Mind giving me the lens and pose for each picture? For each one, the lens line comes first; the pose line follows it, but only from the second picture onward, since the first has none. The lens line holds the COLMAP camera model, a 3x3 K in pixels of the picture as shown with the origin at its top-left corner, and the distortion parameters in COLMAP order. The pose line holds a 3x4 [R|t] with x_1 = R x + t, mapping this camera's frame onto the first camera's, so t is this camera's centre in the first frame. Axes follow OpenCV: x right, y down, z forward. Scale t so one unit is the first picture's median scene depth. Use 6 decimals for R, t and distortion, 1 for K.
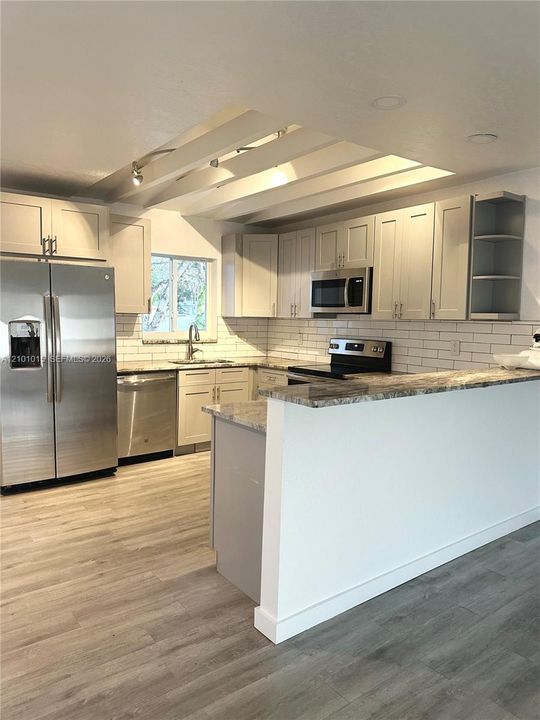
lens RADIAL K [[507.8, 0, 269.2], [0, 507.8, 354.6], [0, 0, 1]] dist [0.026832, -0.035160]
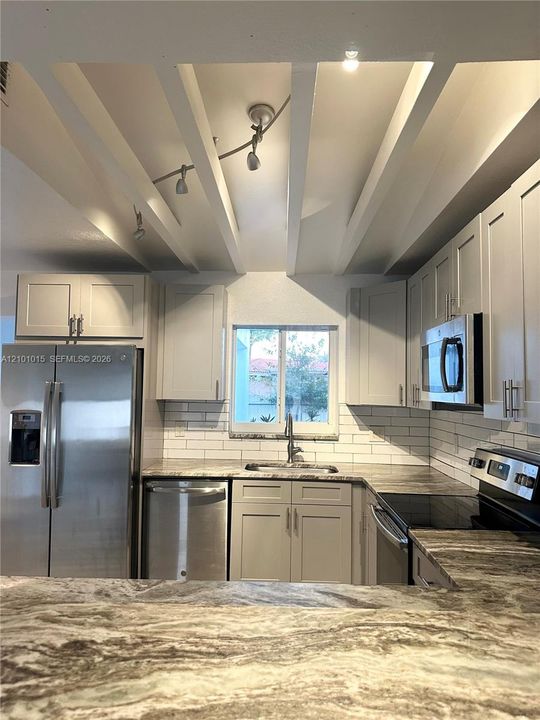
lens RADIAL K [[483.9, 0, 259.7], [0, 483.9, 359.4], [0, 0, 1]] dist [0.091863, 0.001242]
pose [[0.763421, -0.042778, -0.644483, 0.365182], [-0.051530, 0.990590, -0.126791, -0.061838], [0.643842, 0.130005, 0.754033, 0.562601]]
